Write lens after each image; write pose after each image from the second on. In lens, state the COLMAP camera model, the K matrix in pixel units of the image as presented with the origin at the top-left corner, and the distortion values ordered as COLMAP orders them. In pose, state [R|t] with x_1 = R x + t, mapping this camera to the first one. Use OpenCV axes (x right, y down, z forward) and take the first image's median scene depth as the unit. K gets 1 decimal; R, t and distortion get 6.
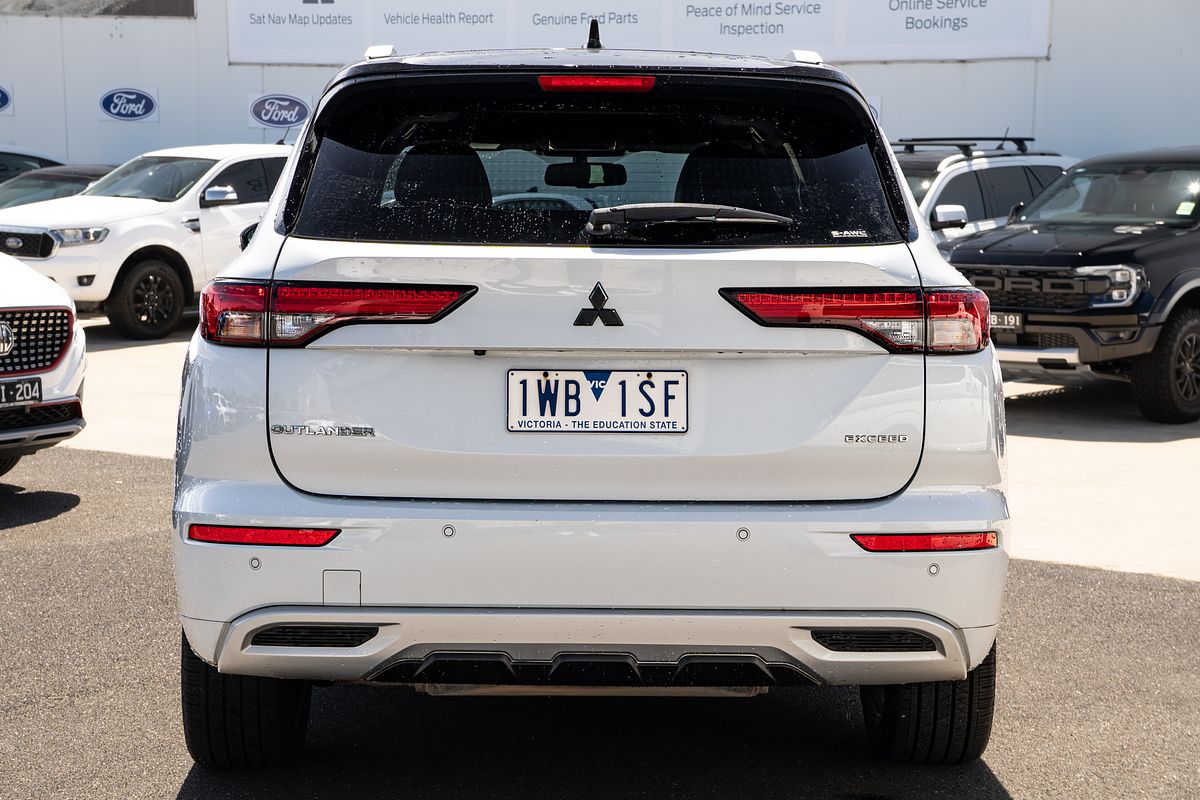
lens RADIAL K [[2530.7, 0, 600.0], [0, 2530.7, 400.0], [0, 0, 1]] dist [0.521212, 0.361619]
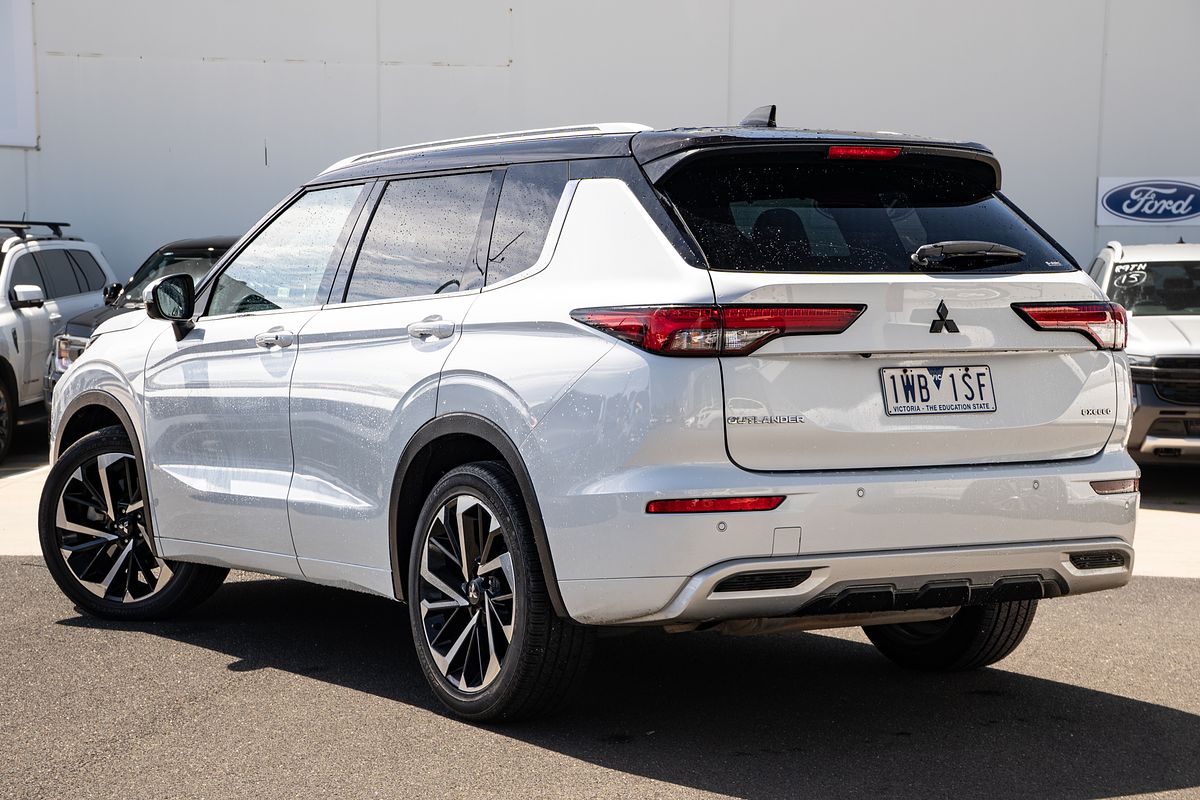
lens RADIAL K [[2530.7, 0, 600.0], [0, 2530.7, 400.0], [0, 0, 1]] dist [0.521212, 0.361619]
pose [[0.856835, -0.032424, 0.514570, -0.836604], [0.051976, 0.998369, -0.023639, 0.027921], [-0.512964, 0.047000, 0.857122, -0.050522]]
